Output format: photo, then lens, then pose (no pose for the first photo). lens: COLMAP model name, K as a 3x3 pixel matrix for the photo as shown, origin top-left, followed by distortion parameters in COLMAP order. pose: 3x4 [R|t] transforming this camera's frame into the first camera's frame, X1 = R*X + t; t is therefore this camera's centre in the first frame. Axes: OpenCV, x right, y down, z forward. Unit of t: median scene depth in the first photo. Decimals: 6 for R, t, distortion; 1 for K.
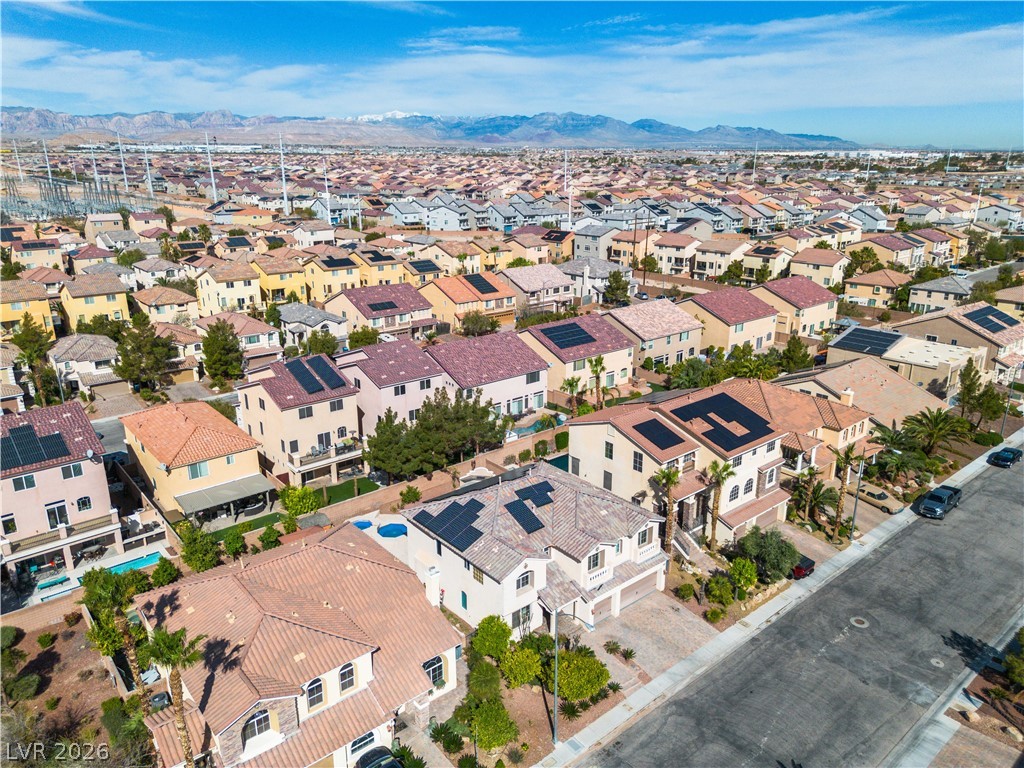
lens RADIAL K [[721.9, 0, 515.6], [0, 721.9, 383.1], [0, 0, 1]] dist [0.066484, -0.056420]
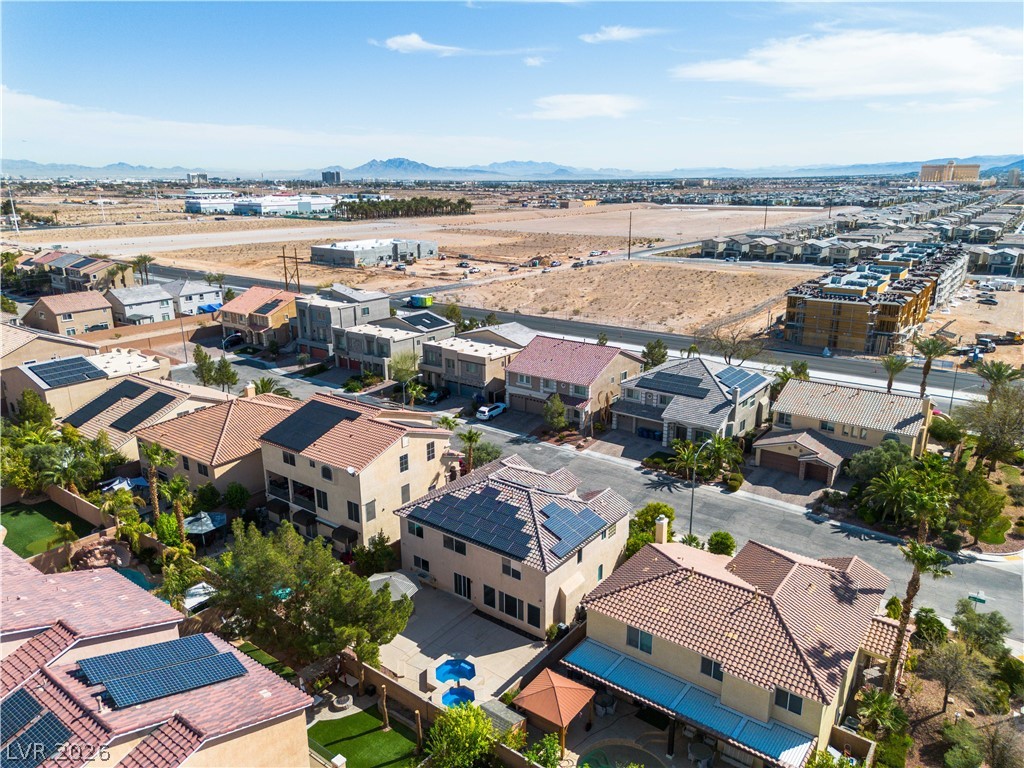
lens RADIAL K [[721.9, 0, 514.7], [0, 721.9, 384.3], [0, 0, 1]] dist [0.066484, -0.056420]
pose [[-0.224655, -0.273883, 0.935157, -0.440252], [0.296301, 0.895045, 0.333316, -0.158664], [-0.928297, 0.351969, -0.119925, 0.517303]]
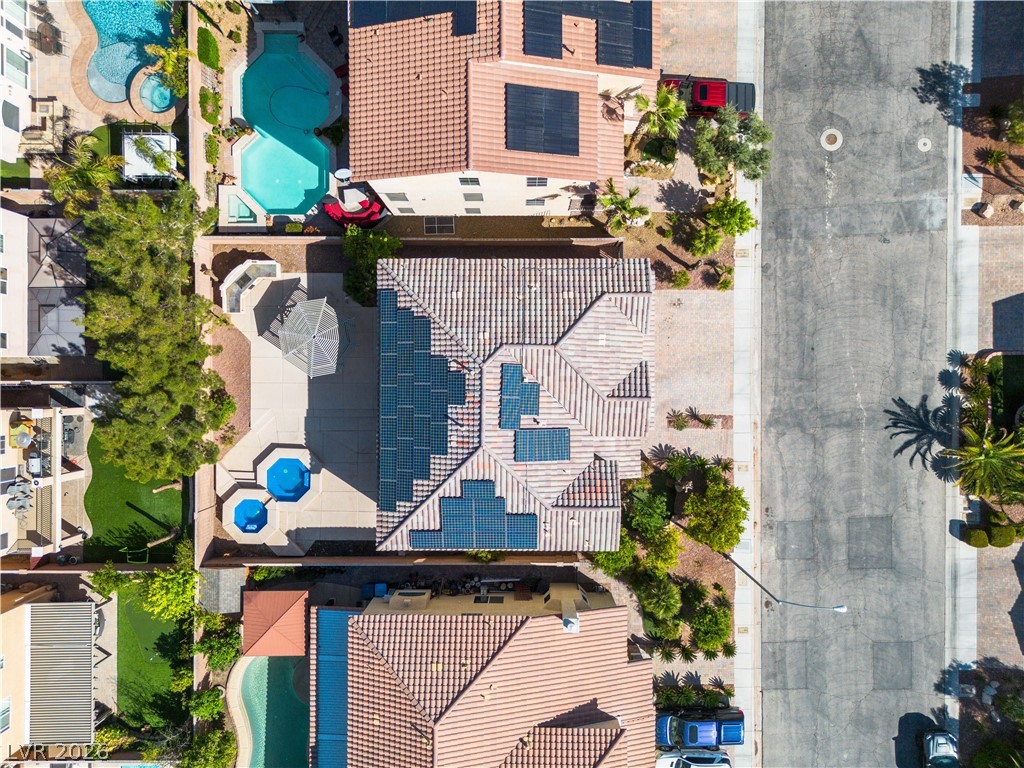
lens RADIAL K [[721.9, 0, 518.8], [0, 721.9, 385.7], [0, 0, 1]] dist [0.066484, -0.056420]
pose [[0.643650, -0.765298, -0.005795, 0.020100], [0.237628, 0.192647, 0.952061, -0.219845], [-0.727494, -0.614171, 0.305854, 0.387658]]
